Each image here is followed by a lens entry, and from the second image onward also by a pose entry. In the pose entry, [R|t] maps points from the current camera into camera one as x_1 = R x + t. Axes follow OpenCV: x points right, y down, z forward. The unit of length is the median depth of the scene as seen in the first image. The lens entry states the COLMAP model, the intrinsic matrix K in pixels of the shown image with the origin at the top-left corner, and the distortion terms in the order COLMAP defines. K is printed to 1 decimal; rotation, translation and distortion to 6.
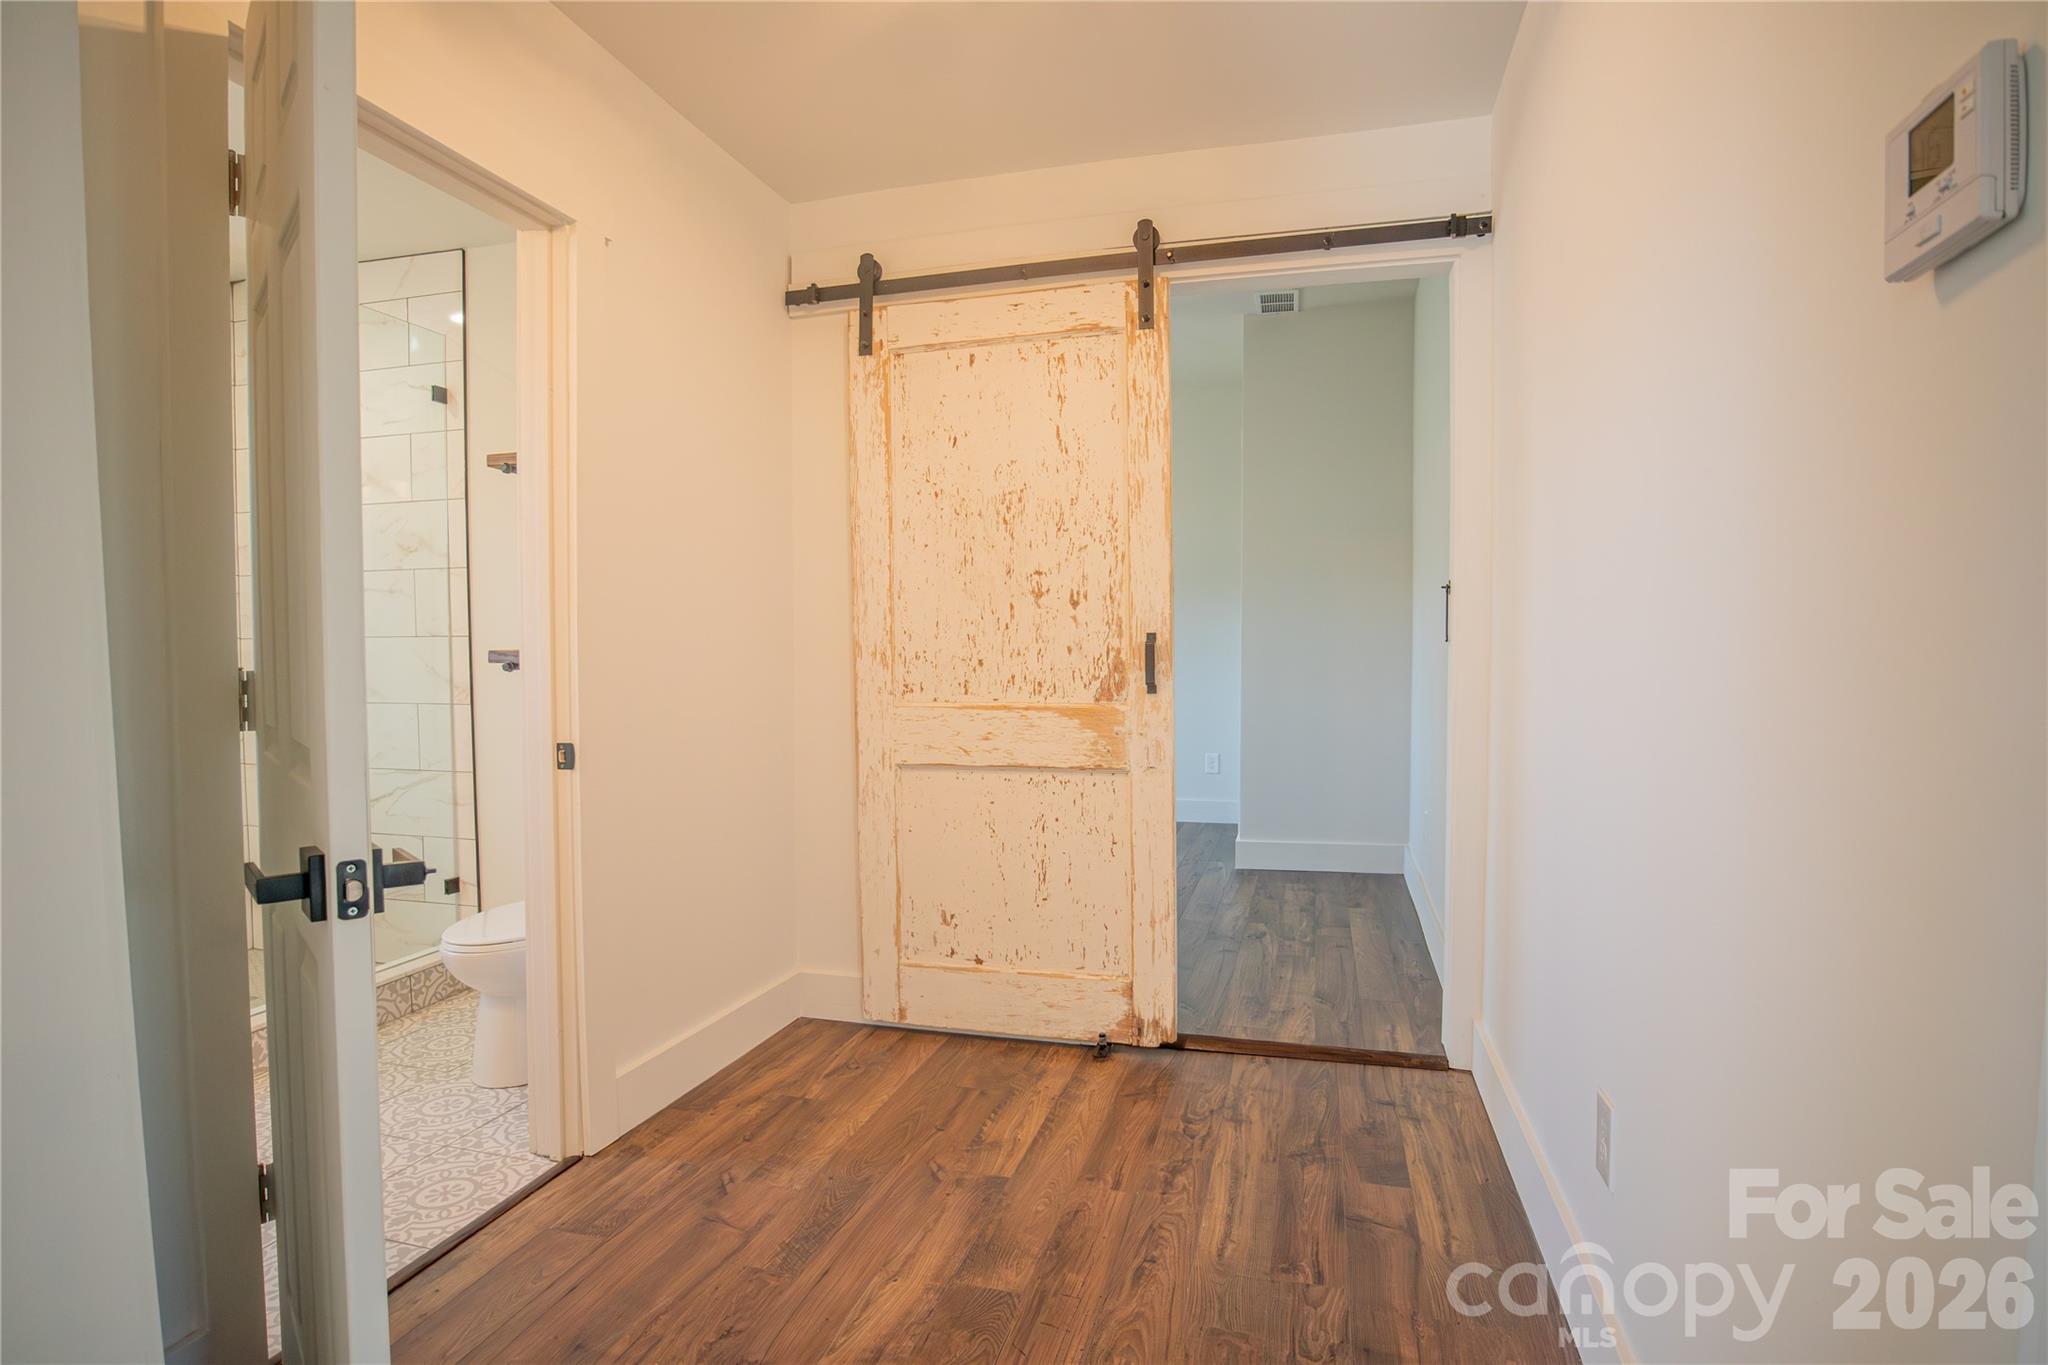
lens RADIAL K [[1033.8, 0, 1045.2], [0, 1033.8, 691.5], [0, 0, 1]] dist [-0.048614, 0.015458]
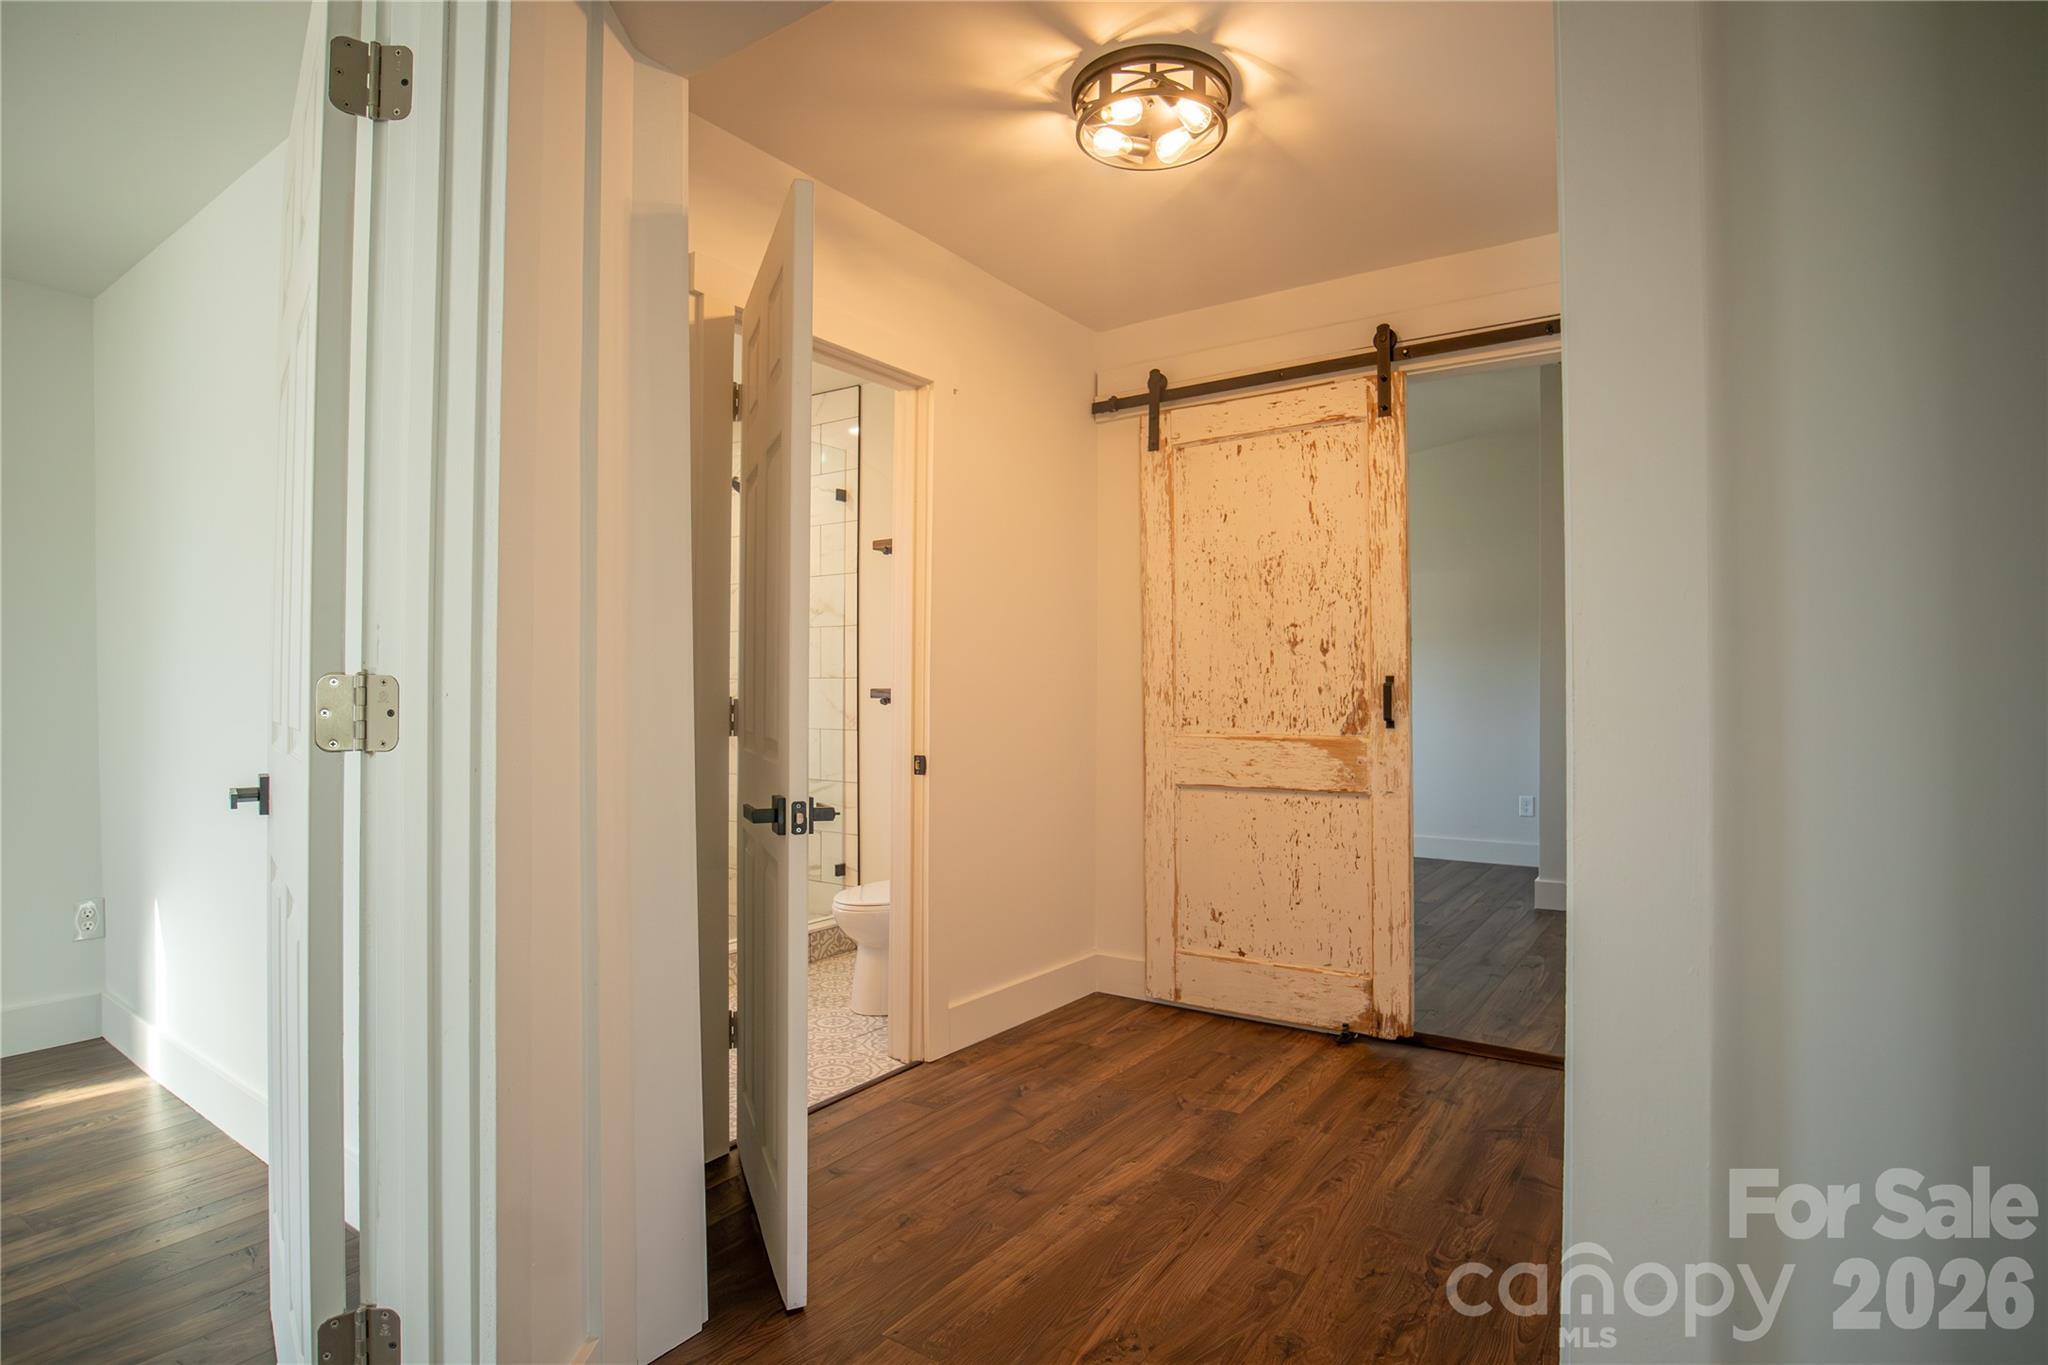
lens RADIAL K [[1033.8, 0, 1079.1], [0, 1033.8, 682.1], [0, 0, 1]] dist [-0.048614, 0.015458]
pose [[0.955412, 0.001362, -0.295274, 0.109135], [-0.016070, 0.998747, -0.047393, 0.010521], [0.294839, 0.050025, 0.954237, -0.200803]]
